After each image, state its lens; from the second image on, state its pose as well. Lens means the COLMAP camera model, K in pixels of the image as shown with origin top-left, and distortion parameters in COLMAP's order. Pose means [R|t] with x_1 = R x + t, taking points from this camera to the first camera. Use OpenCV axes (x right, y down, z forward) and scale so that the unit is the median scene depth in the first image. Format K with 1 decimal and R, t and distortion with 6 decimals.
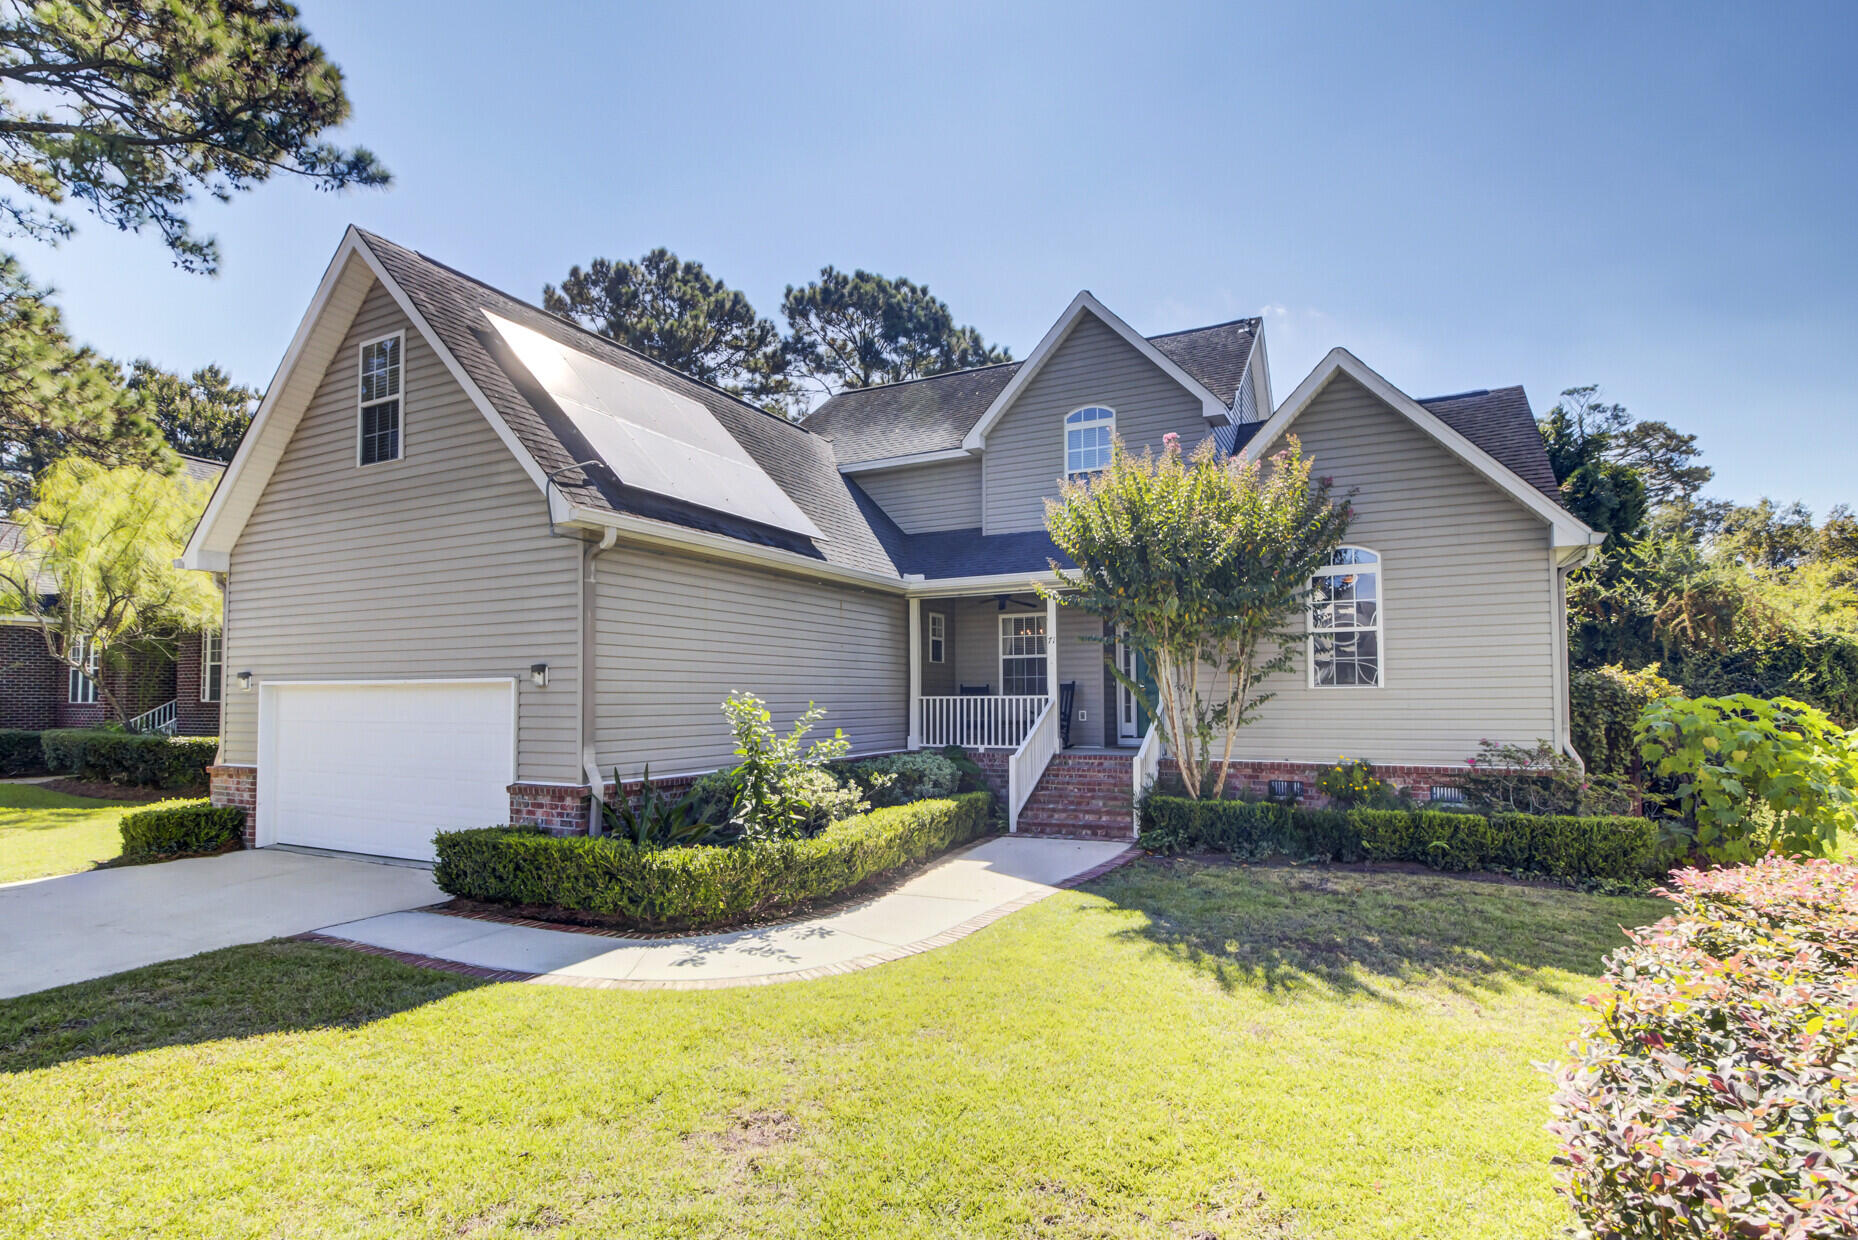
lens RADIAL K [[918.0, 0, 919.8], [0, 918.0, 580.2], [0, 0, 1]] dist [0.006714, 0.000396]
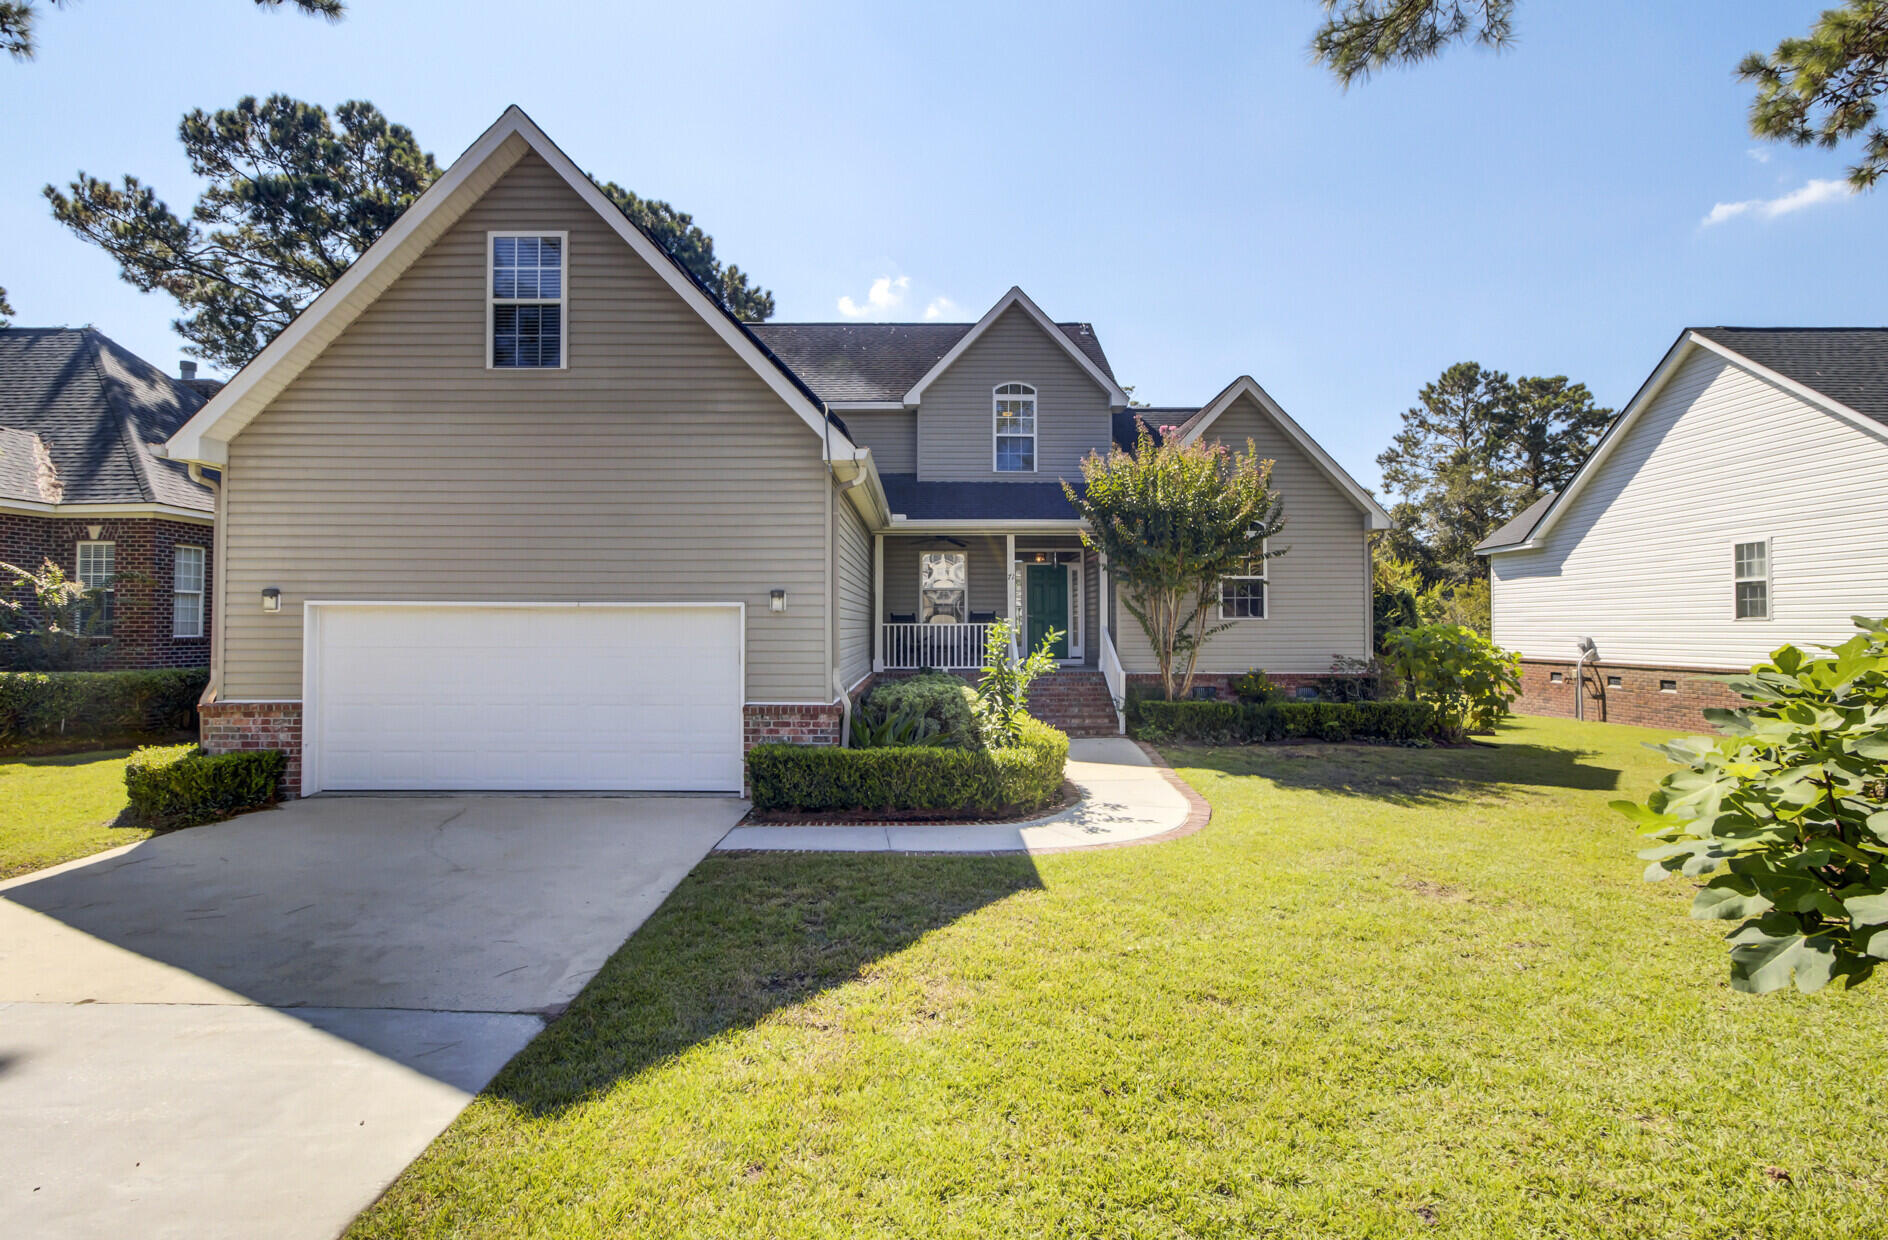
lens RADIAL K [[901.6, 0, 935.9], [0, 901.6, 511.7], [0, 0, 1]] dist [-0.001482, 0.000718]
pose [[0.885007, 0.062970, 0.461300, -0.601431], [-0.062960, 0.997897, -0.015430, 0.004993], [-0.461302, -0.015387, 0.887110, 0.002311]]
